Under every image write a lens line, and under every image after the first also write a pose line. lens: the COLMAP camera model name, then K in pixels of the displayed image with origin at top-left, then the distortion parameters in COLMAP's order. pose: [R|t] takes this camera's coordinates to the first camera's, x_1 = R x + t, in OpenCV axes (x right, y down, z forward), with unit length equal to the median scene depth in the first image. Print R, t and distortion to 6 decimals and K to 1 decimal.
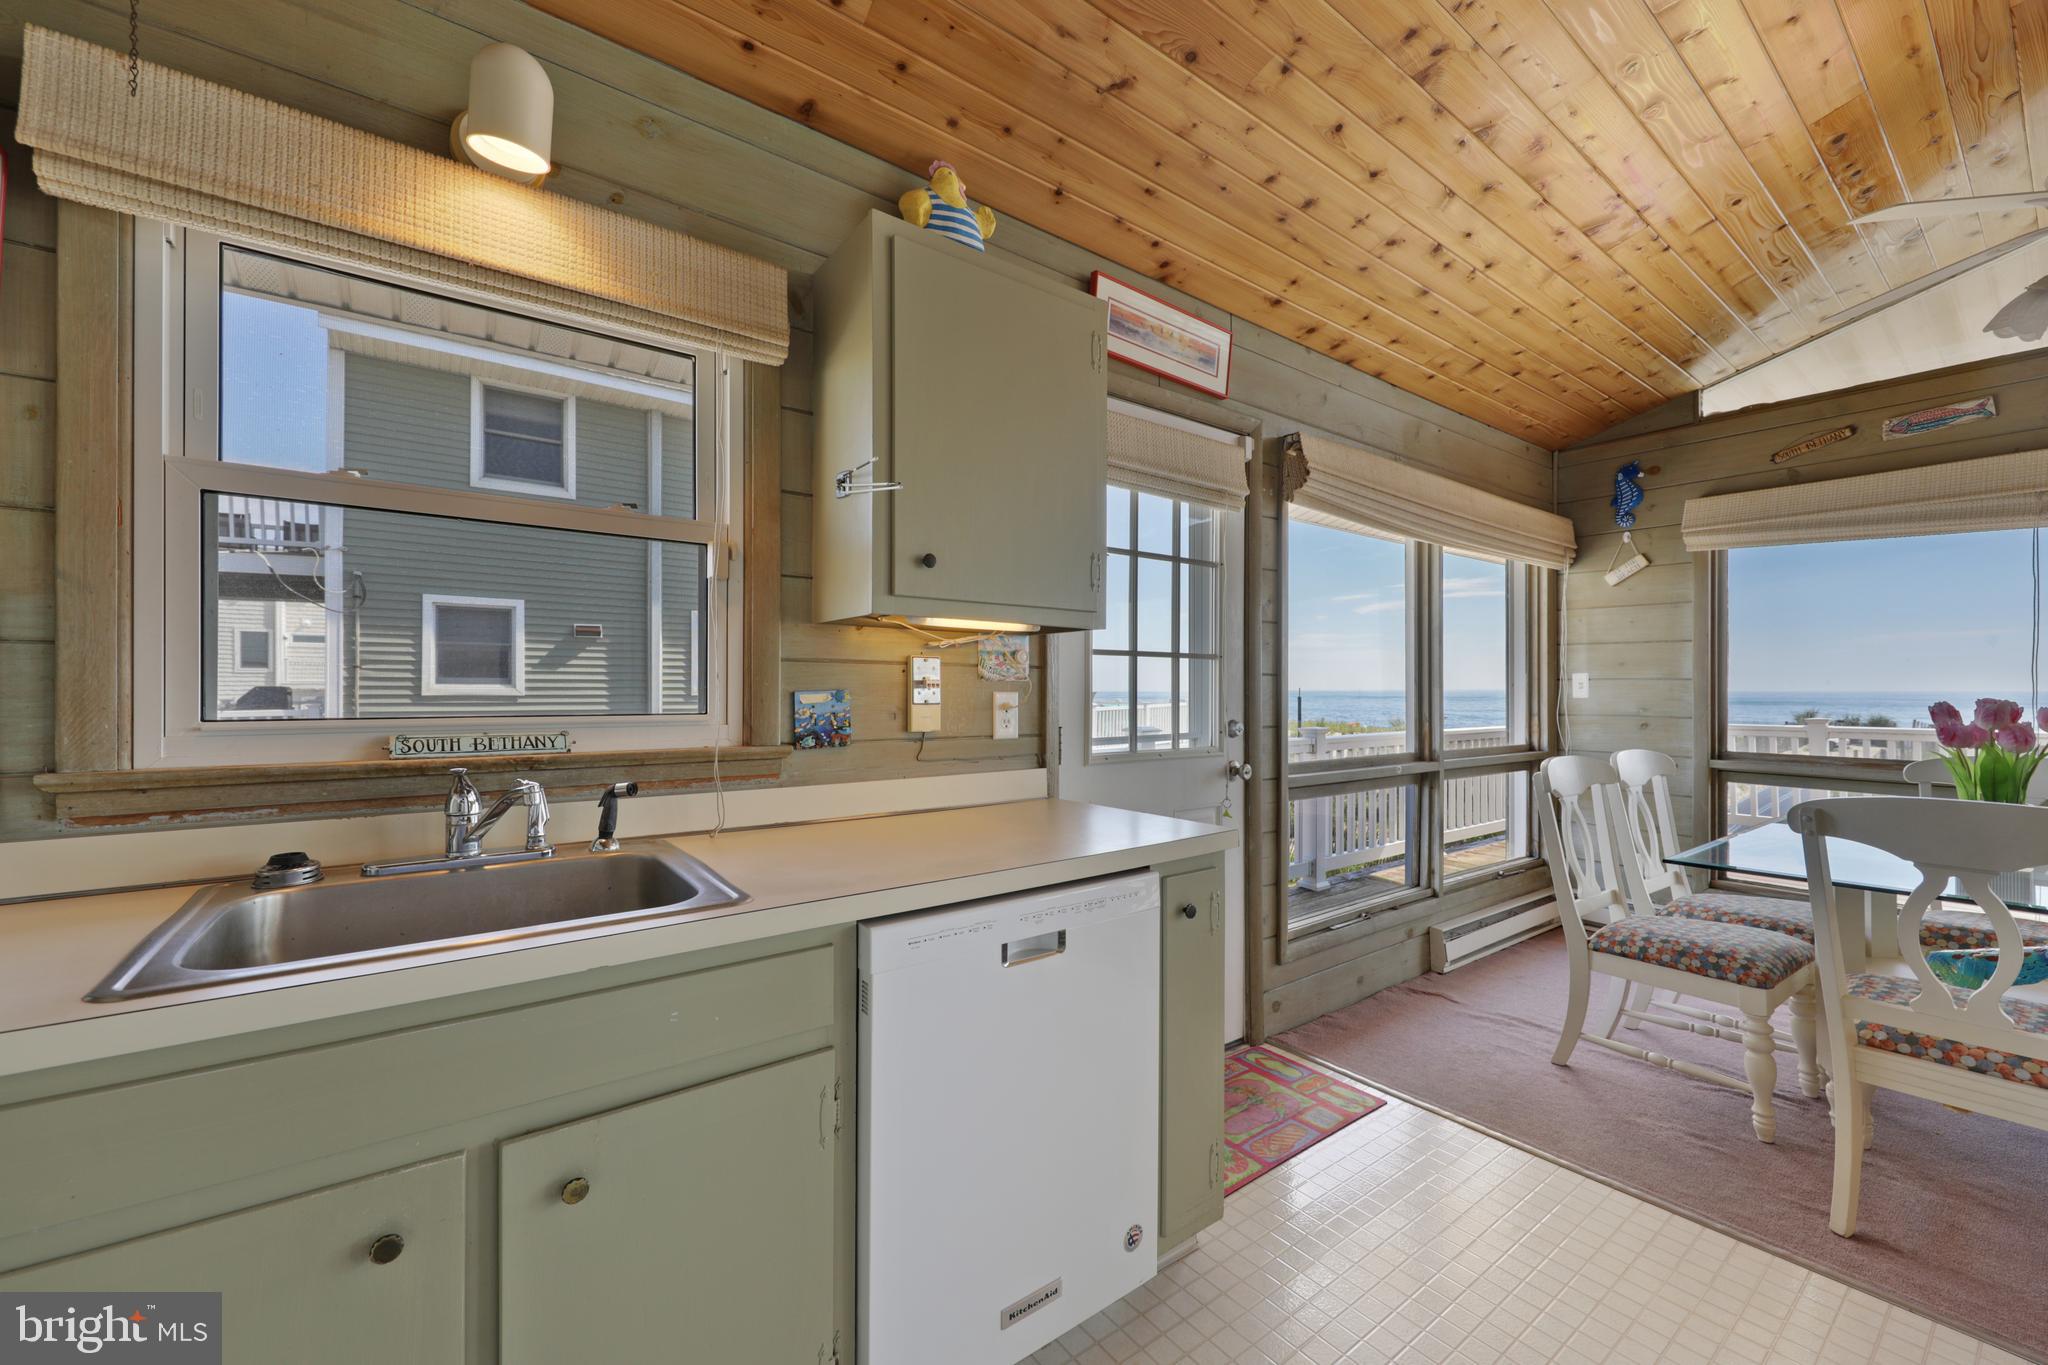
lens RADIAL K [[803.0, 0, 1019.4], [0, 803.0, 691.0], [0, 0, 1]] dist [0.001879, -0.000378]
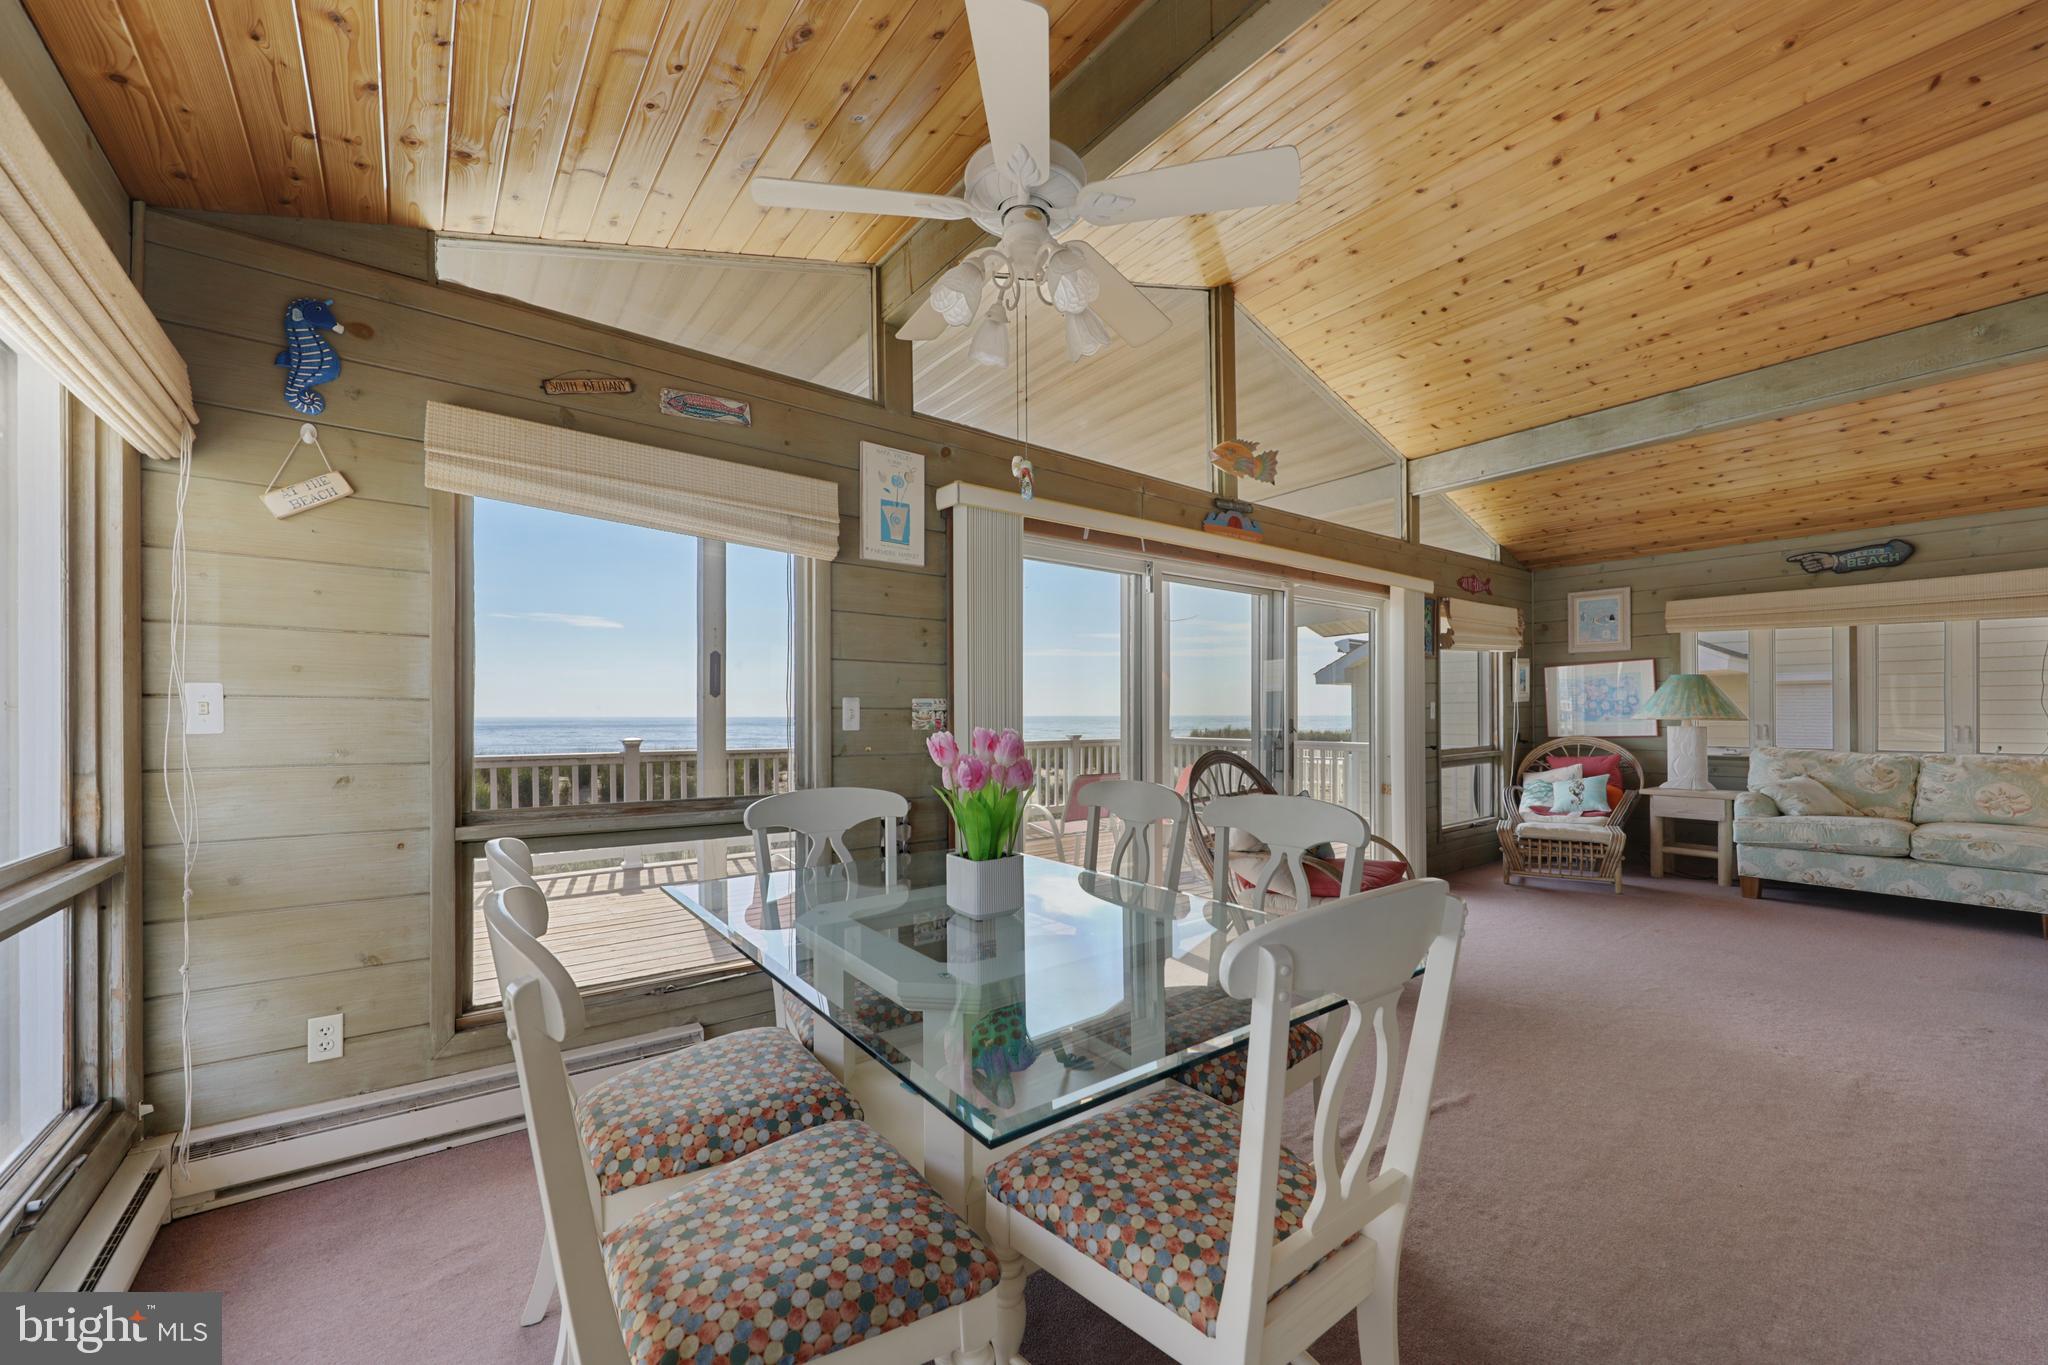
lens RADIAL K [[795.1, 0, 1016.3], [0, 795.1, 714.0], [0, 0, 1]] dist [0.001222, -0.000411]
pose [[-0.012696, 0.001581, 0.999918, 0.303640], [0.001487, 0.999998, -0.001562, -0.002653], [-0.999918, 0.001467, -0.012699, 0.746440]]
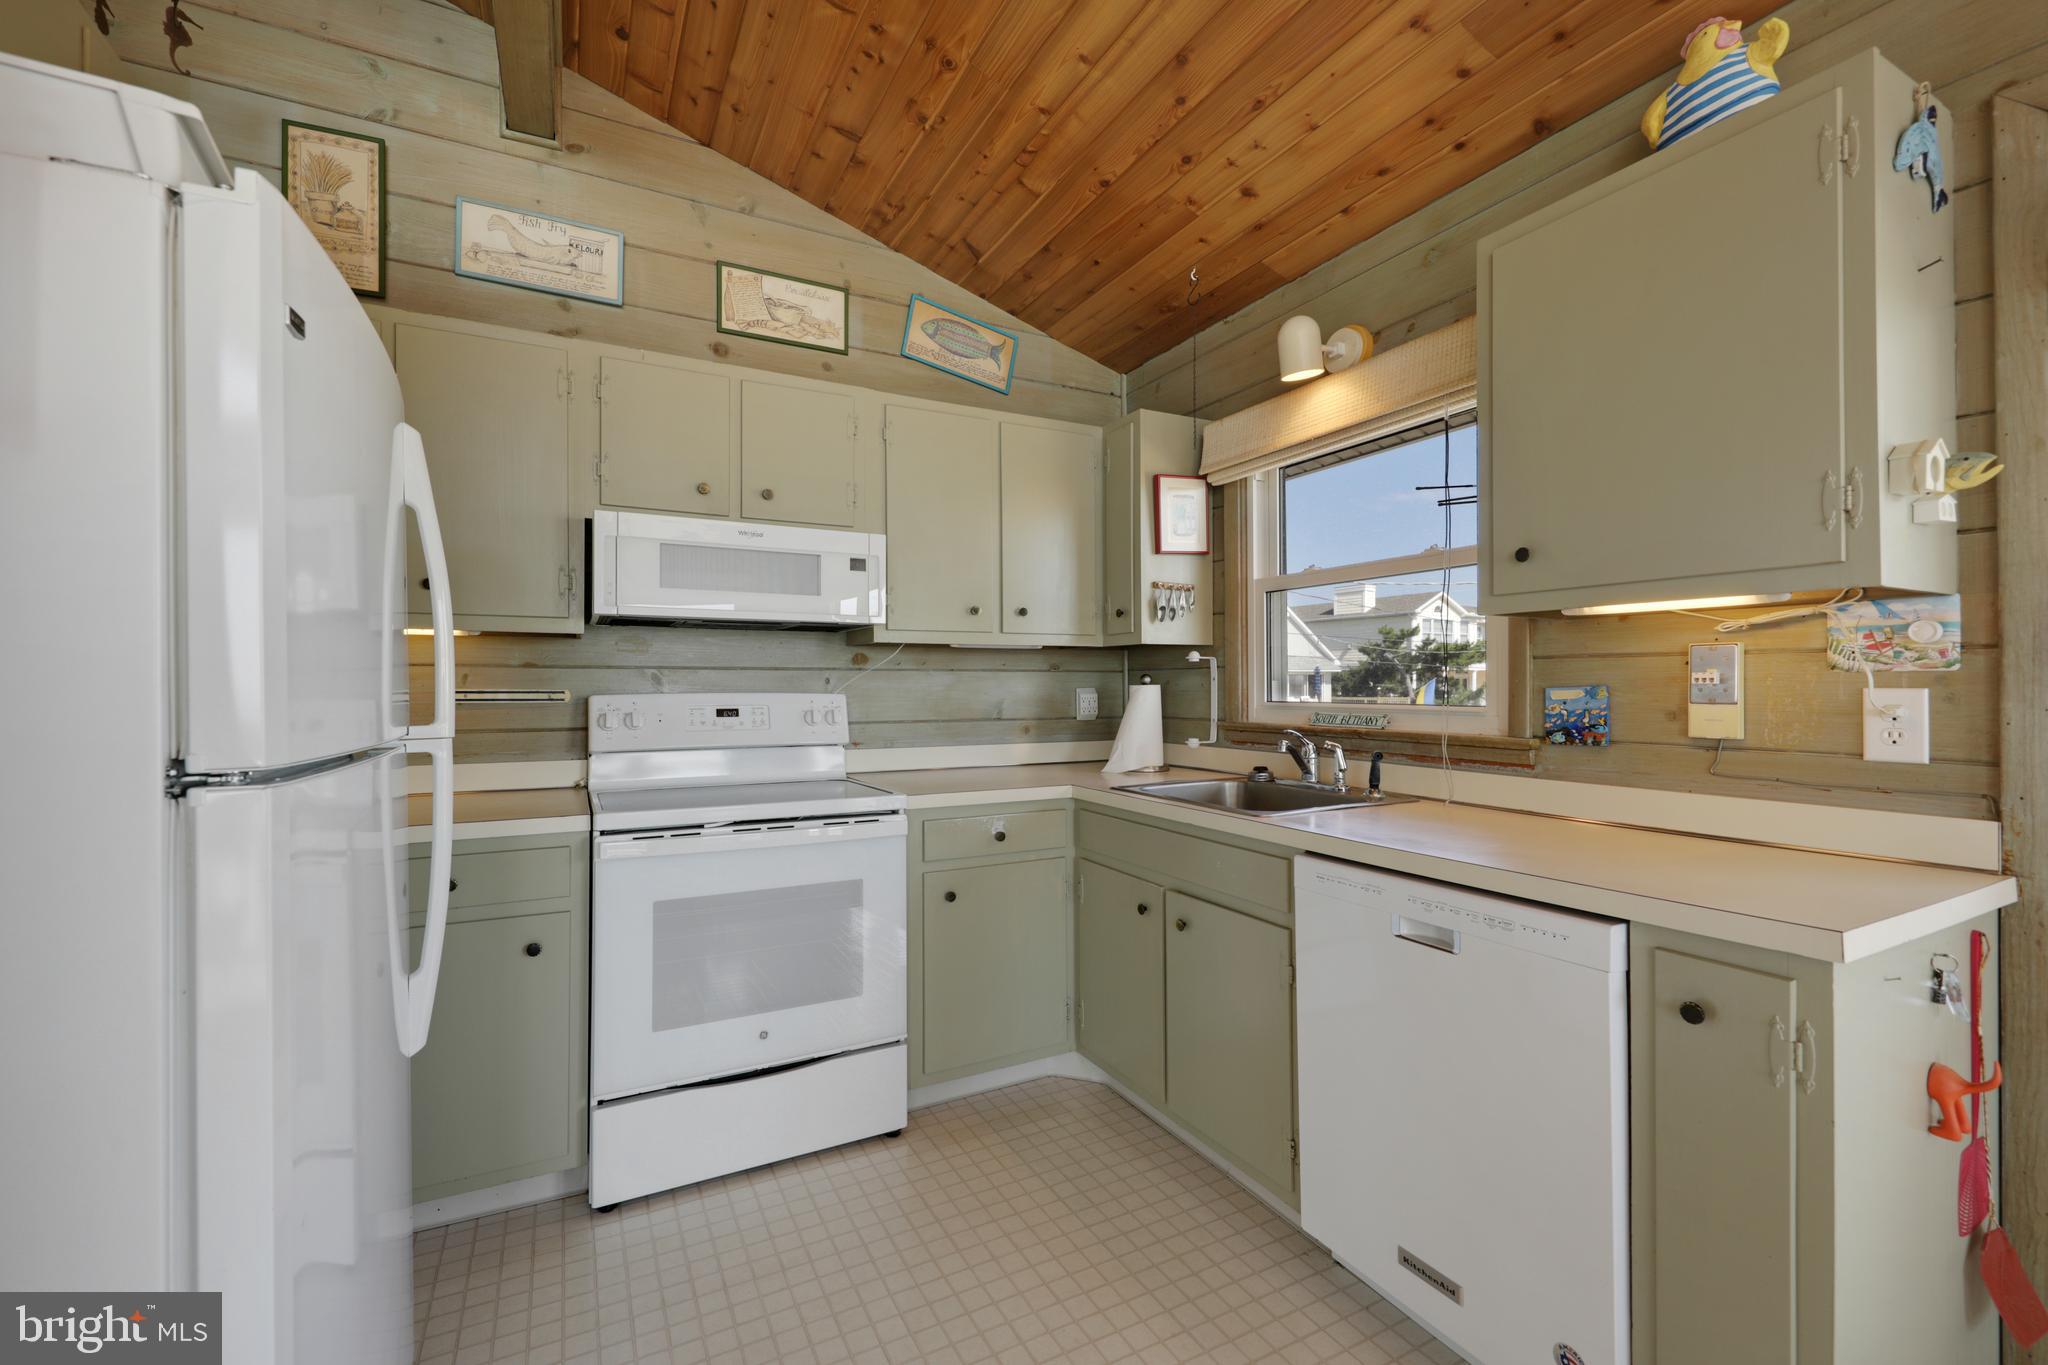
lens RADIAL K [[852.8, 0, 1010.1], [0, 852.8, 683.5], [0, 0, 1]] dist [0.000017, -0.000444]
pose [[-0.163623, -0.002957, -0.986519, 0.578254], [0.001283, 0.999994, -0.003210, -0.001355], [0.986522, -0.001791, -0.163618, 0.311946]]
